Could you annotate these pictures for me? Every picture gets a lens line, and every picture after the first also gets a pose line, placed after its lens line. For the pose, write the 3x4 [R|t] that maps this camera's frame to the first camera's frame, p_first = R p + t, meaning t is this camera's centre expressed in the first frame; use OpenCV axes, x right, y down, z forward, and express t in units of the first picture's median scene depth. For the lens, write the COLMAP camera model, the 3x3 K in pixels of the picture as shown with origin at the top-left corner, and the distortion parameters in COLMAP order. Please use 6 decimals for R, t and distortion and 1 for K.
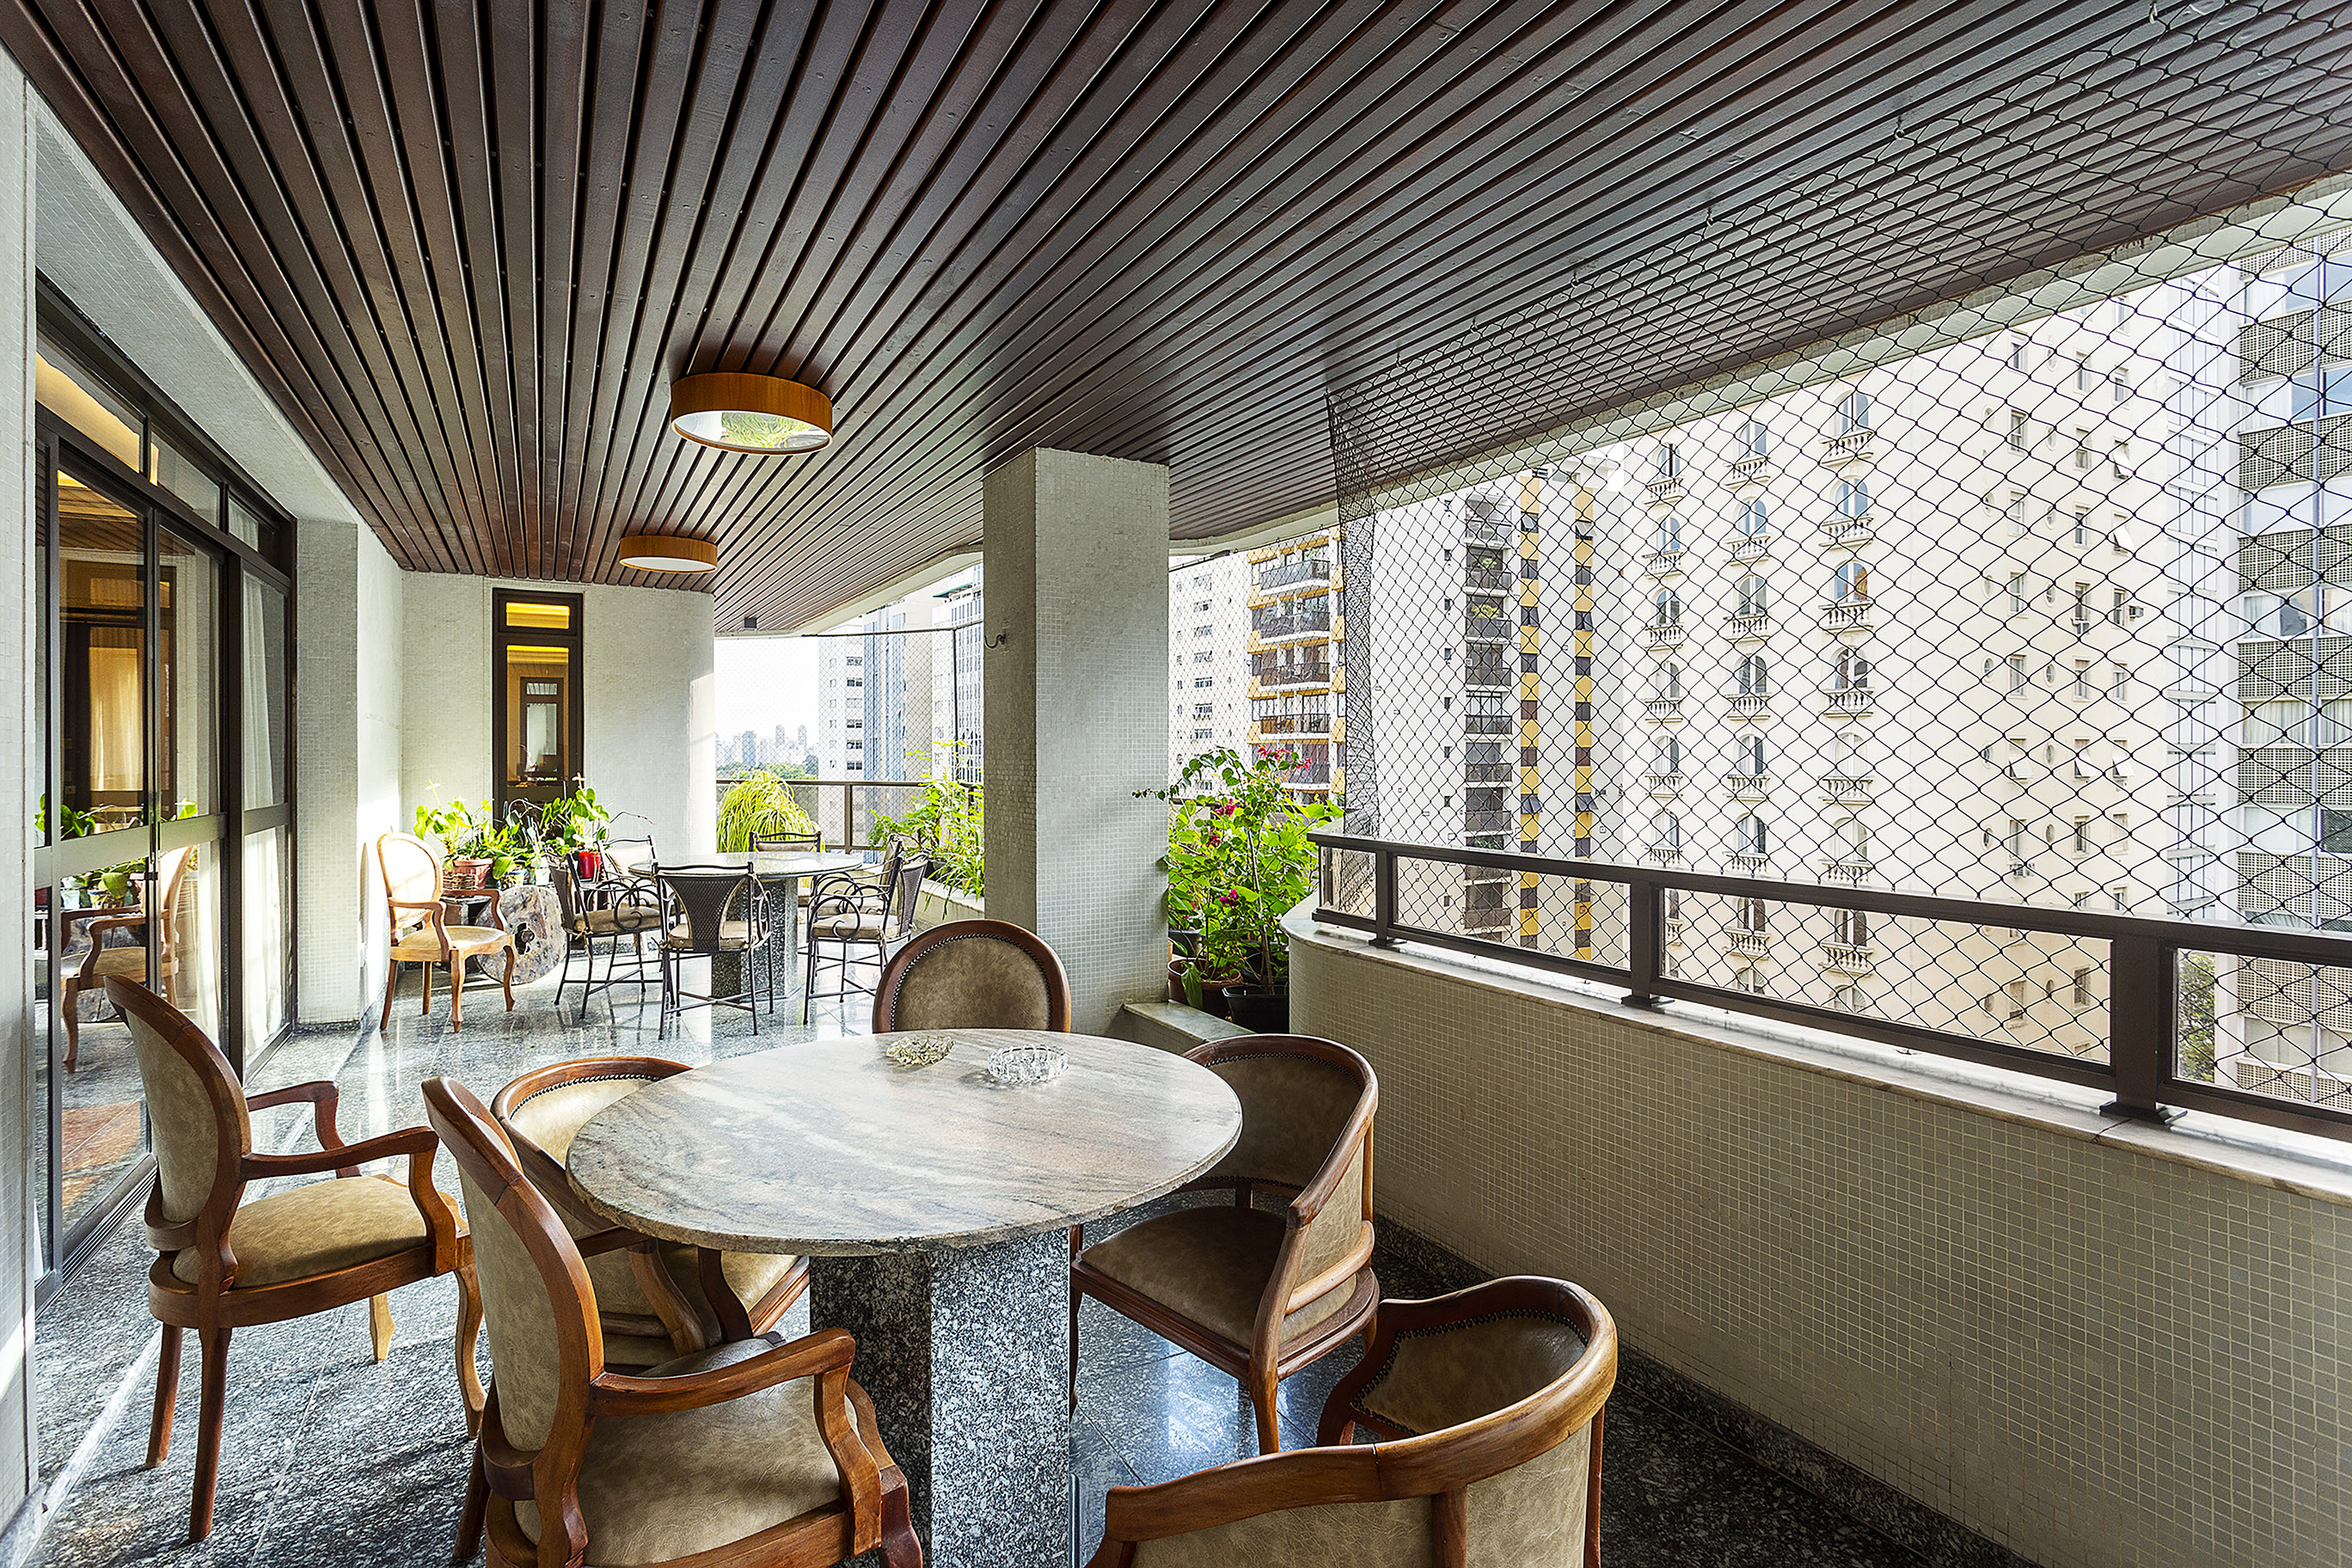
lens RADIAL K [[1124.3, 0, 1176.0], [0, 1124.3, 784.0], [0, 0, 1]] dist [0.001235, -0.000151]
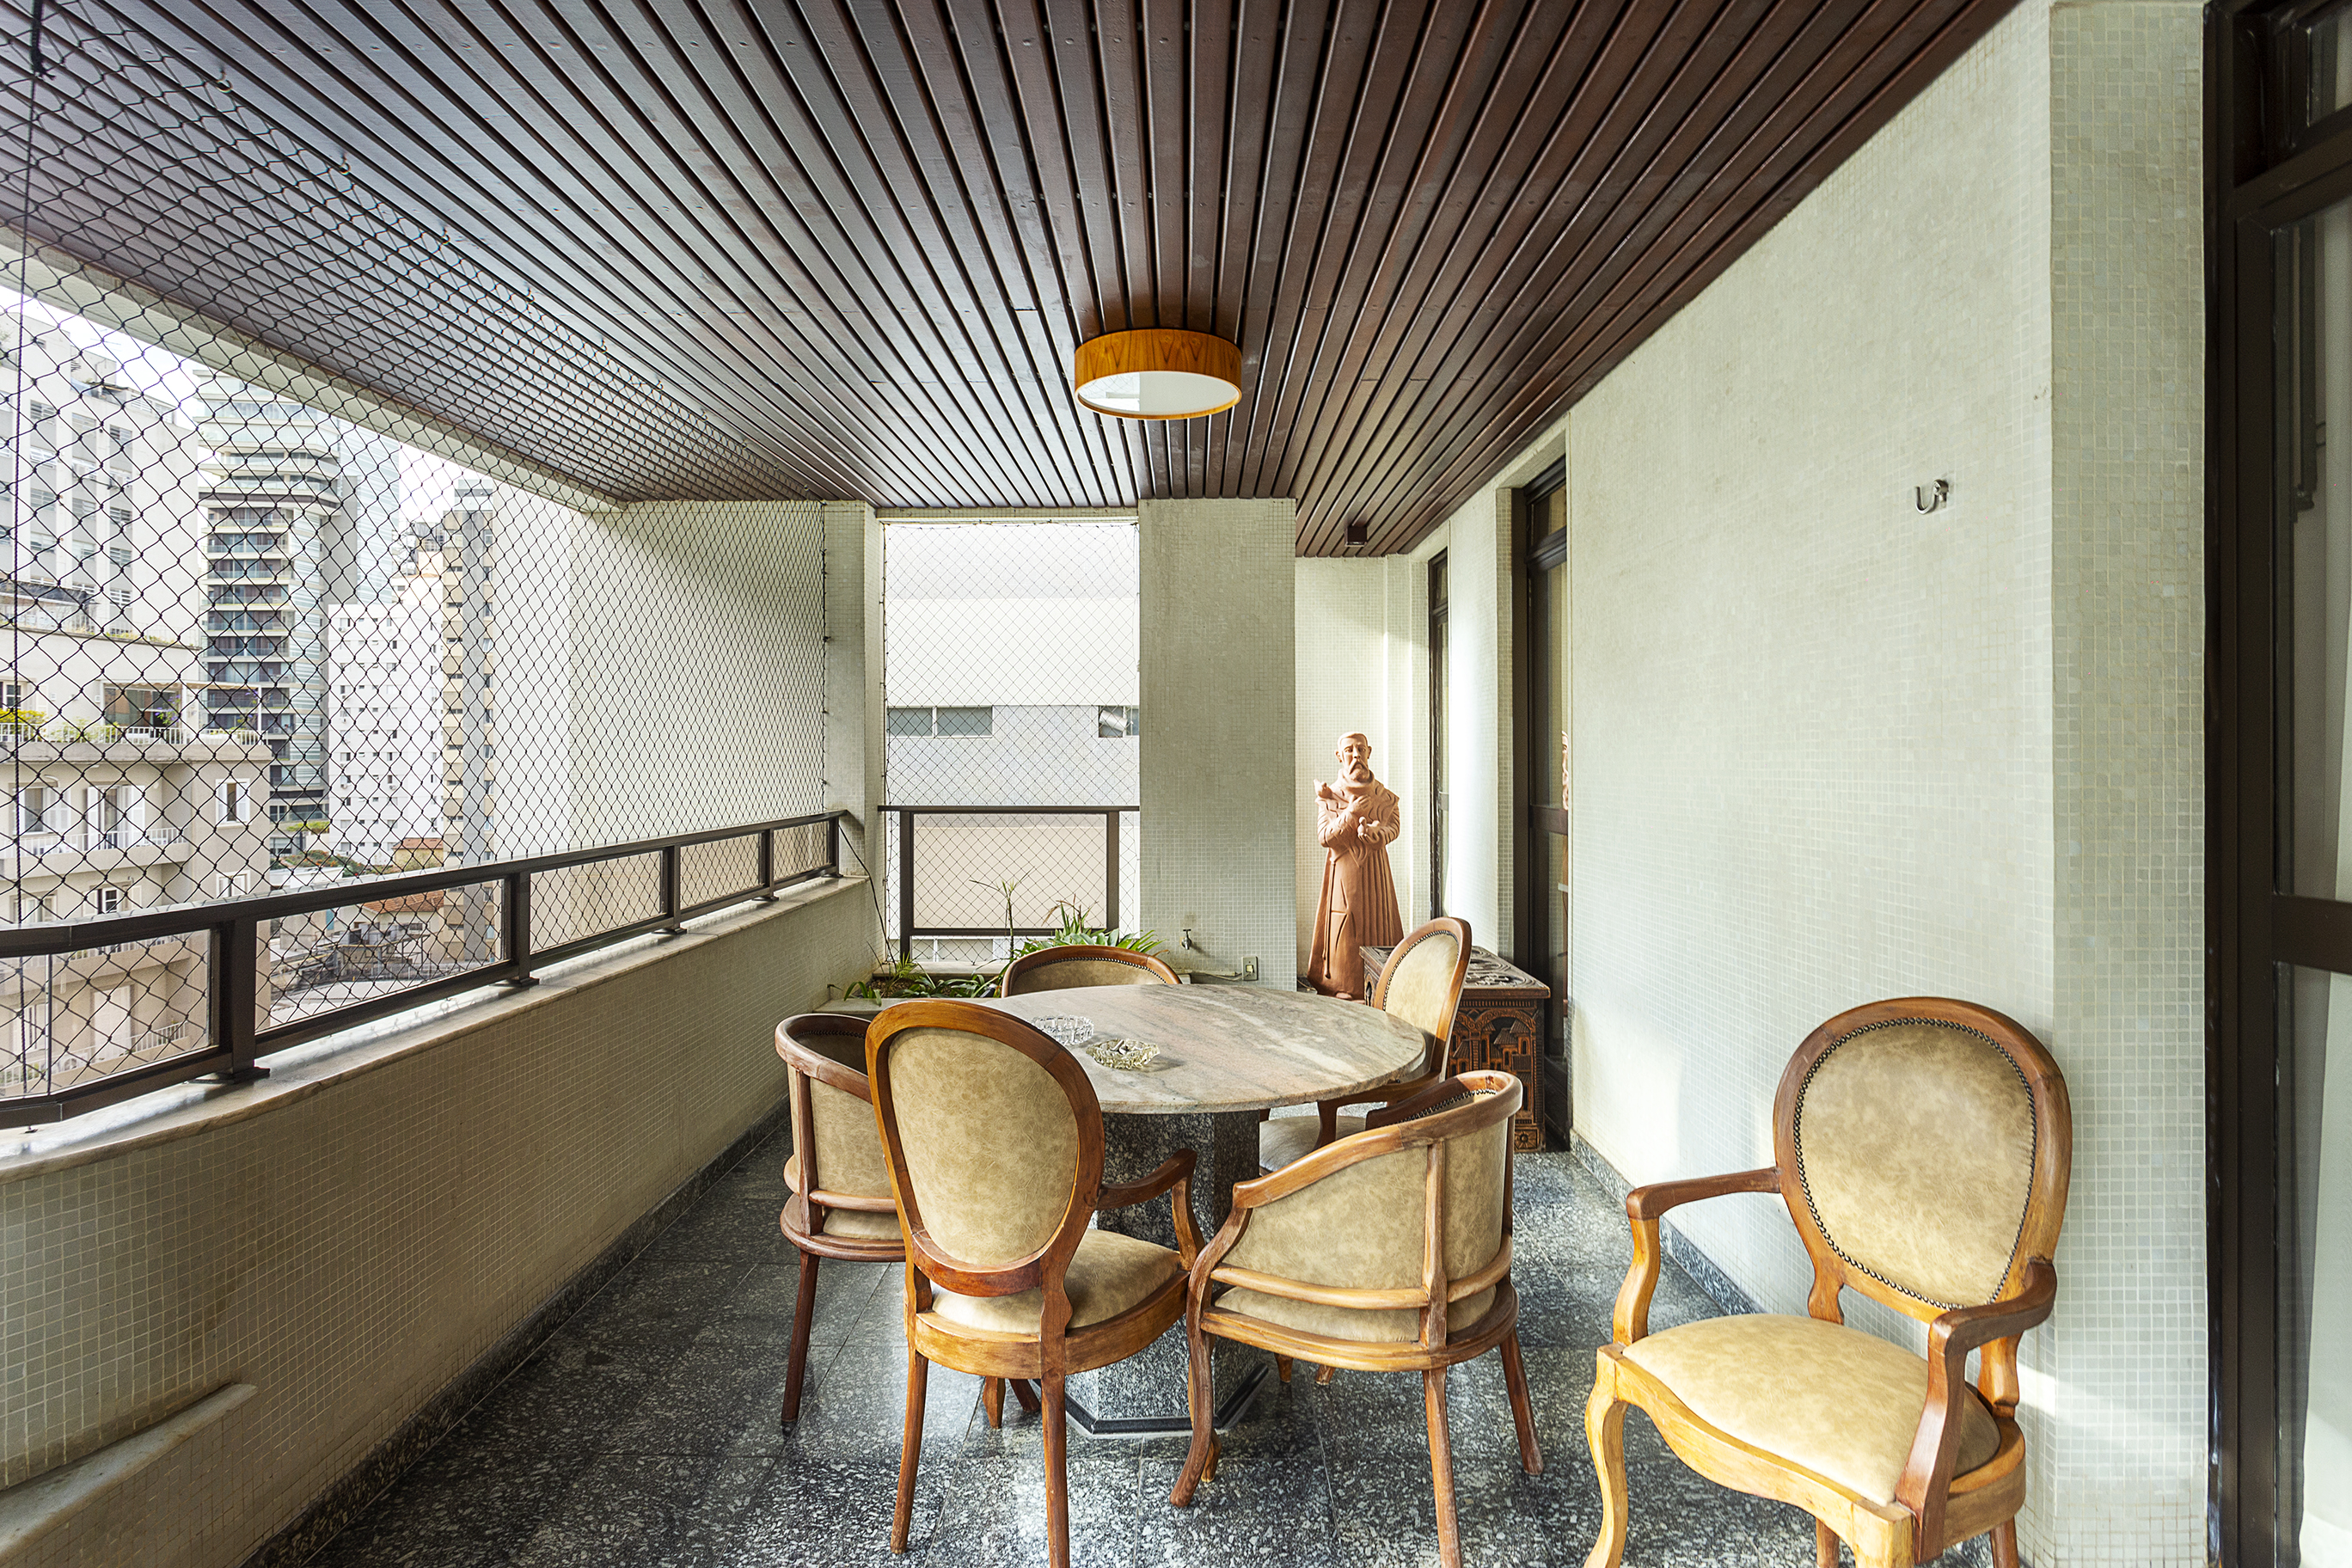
lens RADIAL K [[1248.2, 0, 1176.0], [0, 1248.2, 784.0], [0, 0, 1]] dist [-0.001599, -0.000097]
pose [[-0.865739, 0.020015, 0.500095, -0.803619], [0.044186, 0.998355, 0.036536, -0.013837], [-0.498541, 0.053728, -0.865200, 1.896696]]
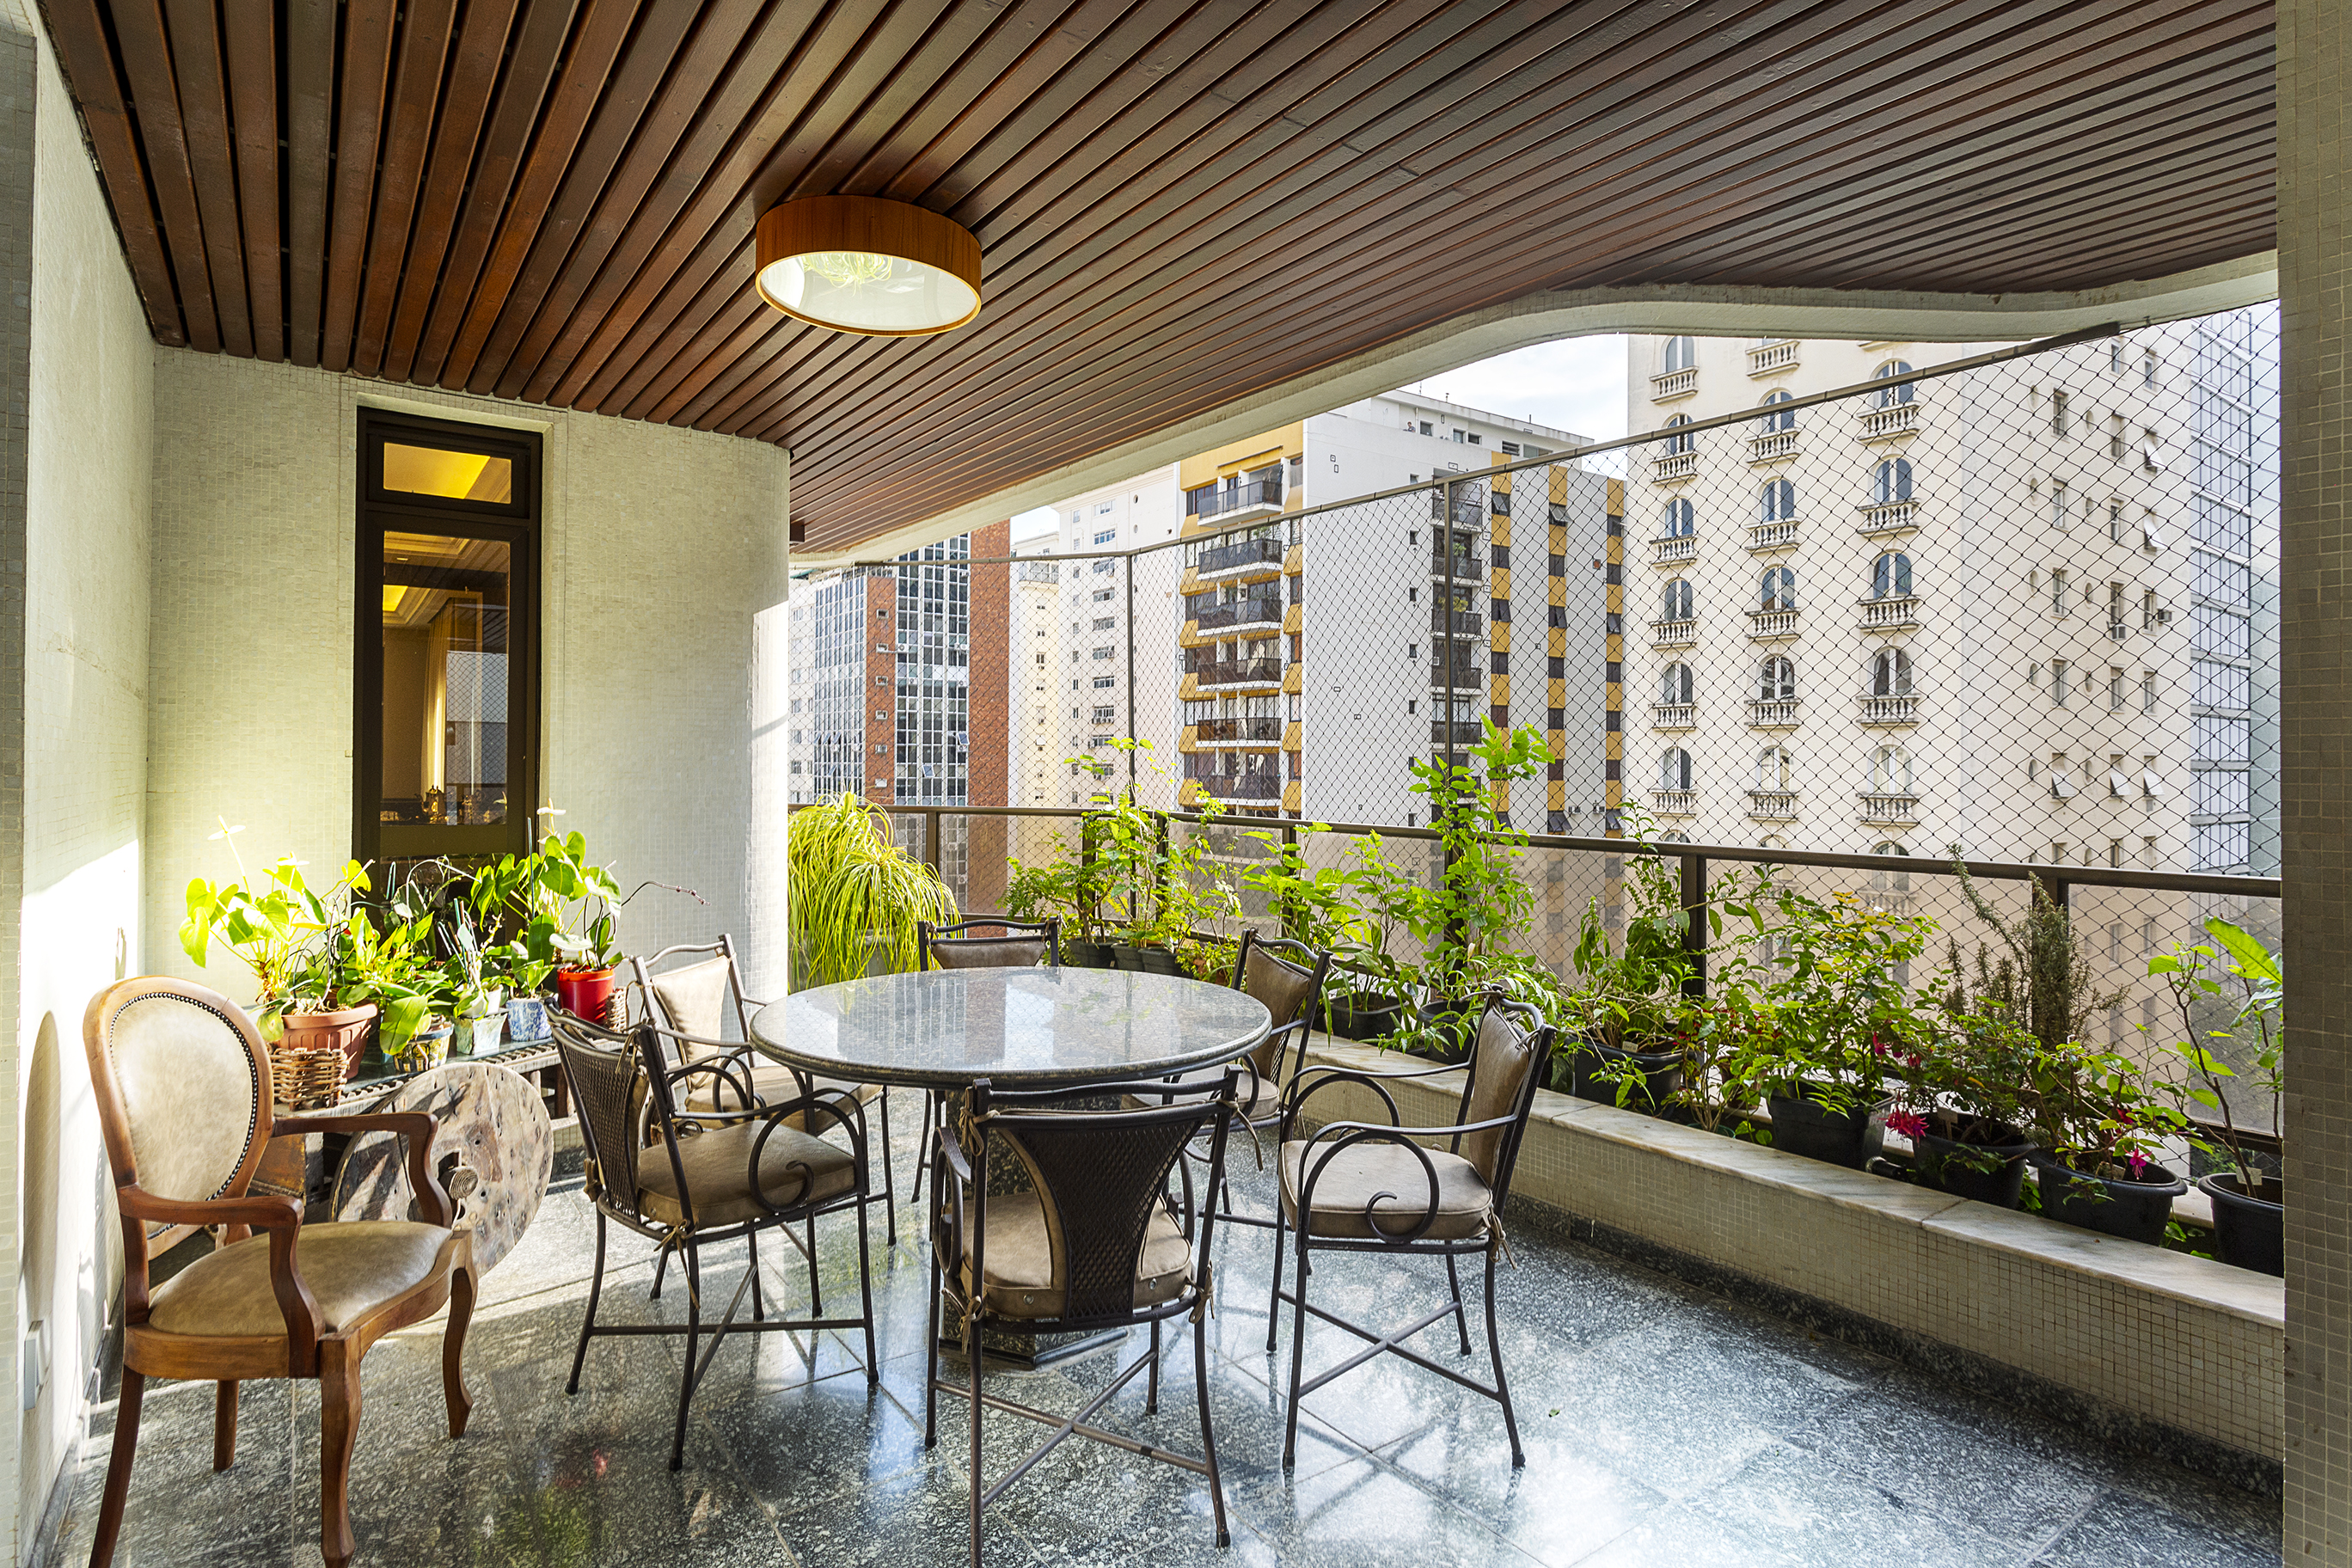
lens RADIAL K [[1248.2, 0, 1176.0], [0, 1248.2, 784.0], [0, 0, 1]] dist [-0.001599, -0.000097]
pose [[0.994646, 0.005288, 0.103202, -0.040369], [-0.004223, 0.999936, -0.010540, -0.001482], [-0.103251, 0.010048, 0.994605, 0.056455]]
